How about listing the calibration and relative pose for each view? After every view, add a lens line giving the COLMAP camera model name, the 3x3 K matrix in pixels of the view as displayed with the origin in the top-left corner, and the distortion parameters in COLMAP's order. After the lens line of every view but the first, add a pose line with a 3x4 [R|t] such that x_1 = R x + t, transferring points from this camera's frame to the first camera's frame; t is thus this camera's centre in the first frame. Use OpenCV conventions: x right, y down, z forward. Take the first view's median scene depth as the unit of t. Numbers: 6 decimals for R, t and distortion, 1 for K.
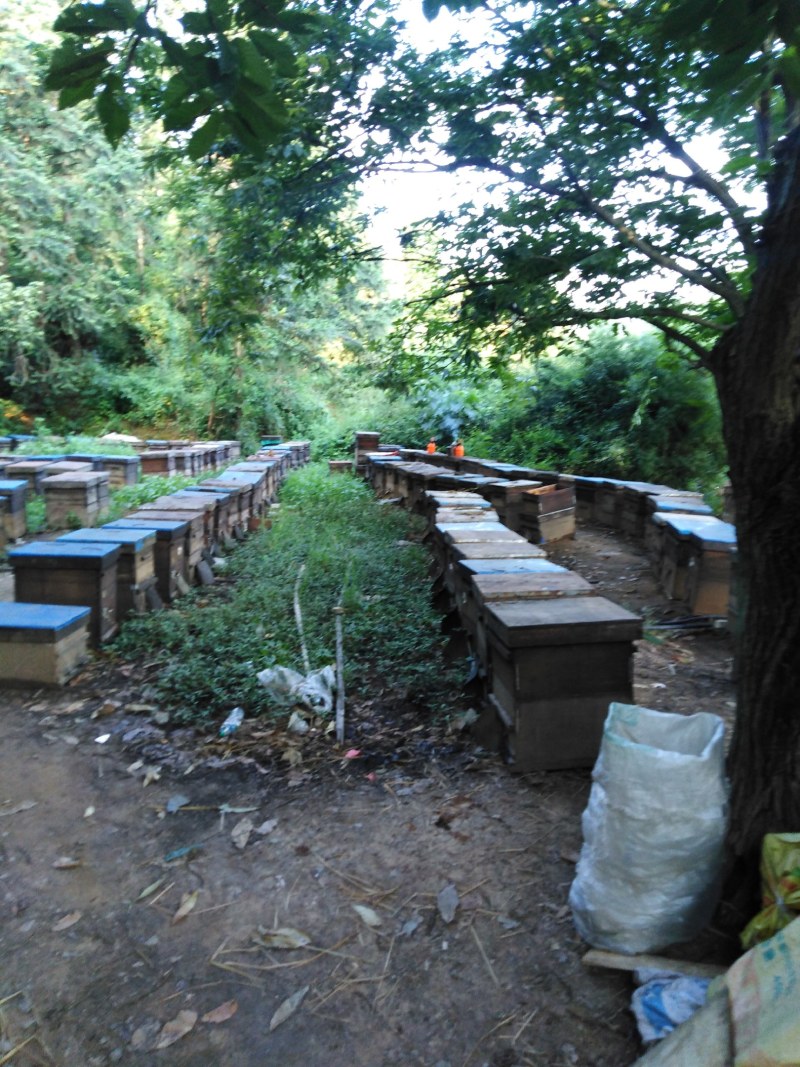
lens RADIAL K [[812.2, 0, 404.3], [0, 812.2, 542.0], [0, 0, 1]] dist [0.058941, -0.060959]
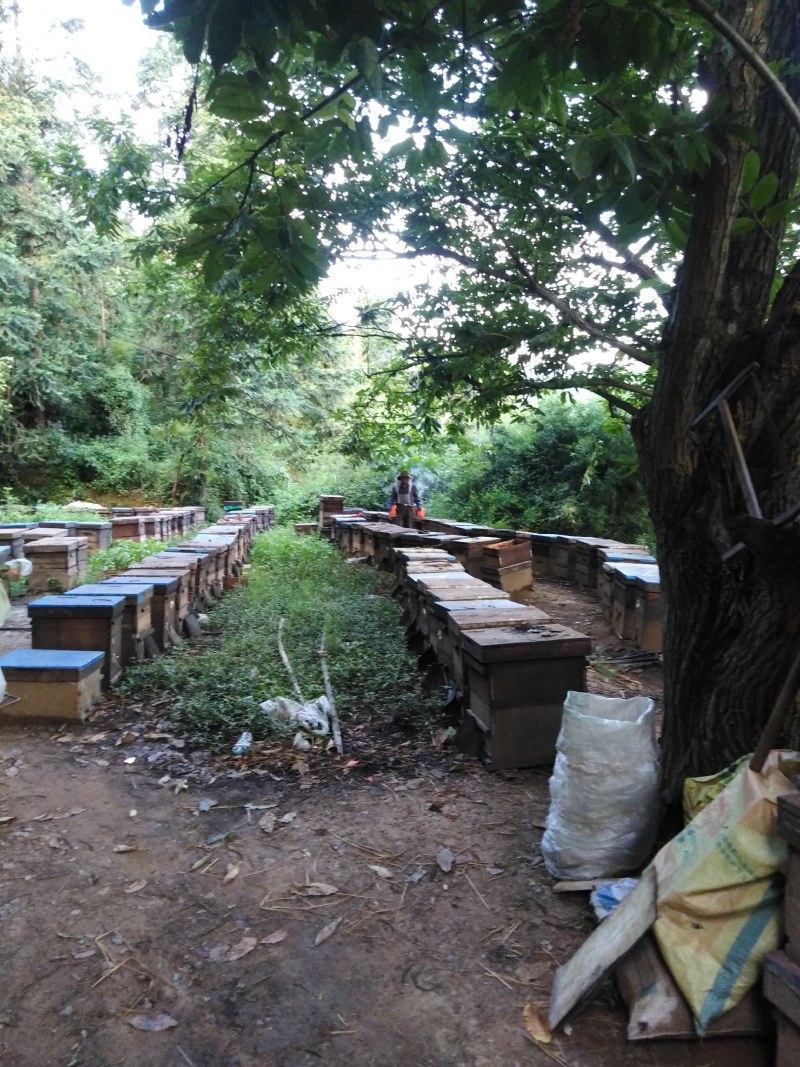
lens RADIAL K [[814.9, 0, 395.4], [0, 814.9, 539.5], [0, 0, 1]] dist [0.058193, -0.061086]
pose [[0.998956, -0.016783, 0.042489, -0.016105], [0.020189, 0.996505, -0.081057, 0.012826], [-0.040980, 0.081830, 0.995803, -0.067469]]
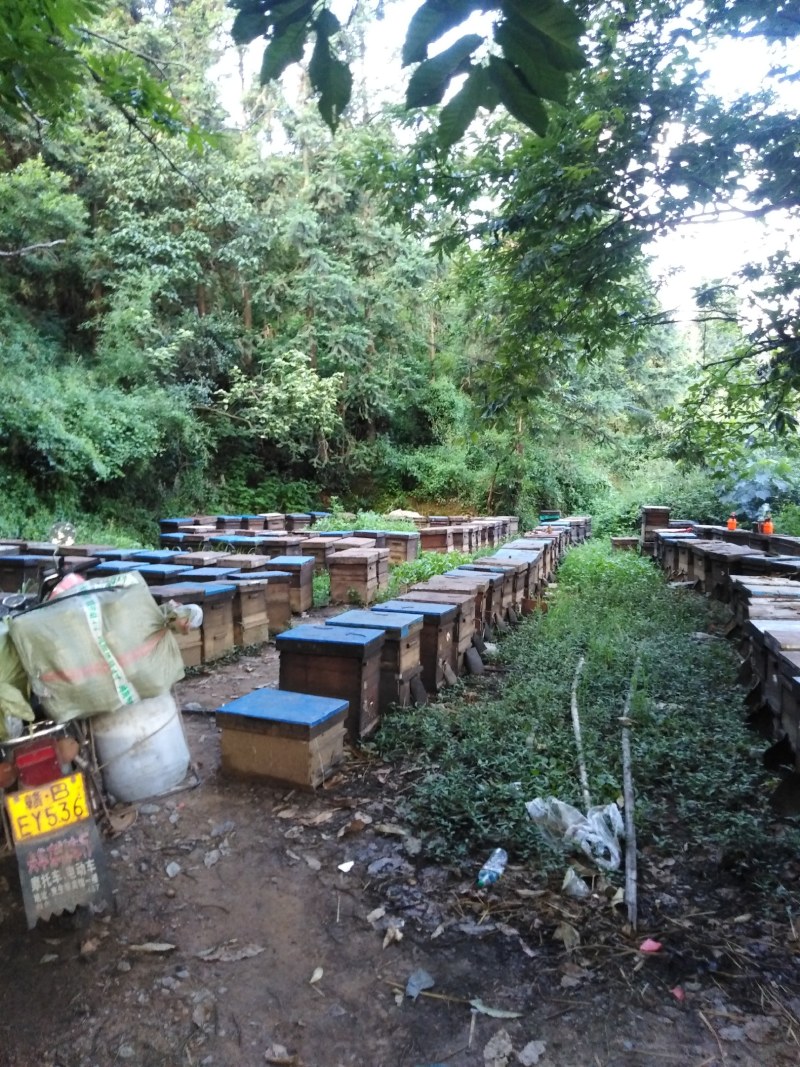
lens RADIAL K [[814.9, 0, 395.4], [0, 814.9, 539.5], [0, 0, 1]] dist [0.058193, -0.061086]
pose [[0.939847, 0.007999, -0.341502, -0.009797], [-0.039826, 0.995474, -0.086287, -0.011614], [0.339266, 0.094698, 0.935912, 0.065706]]
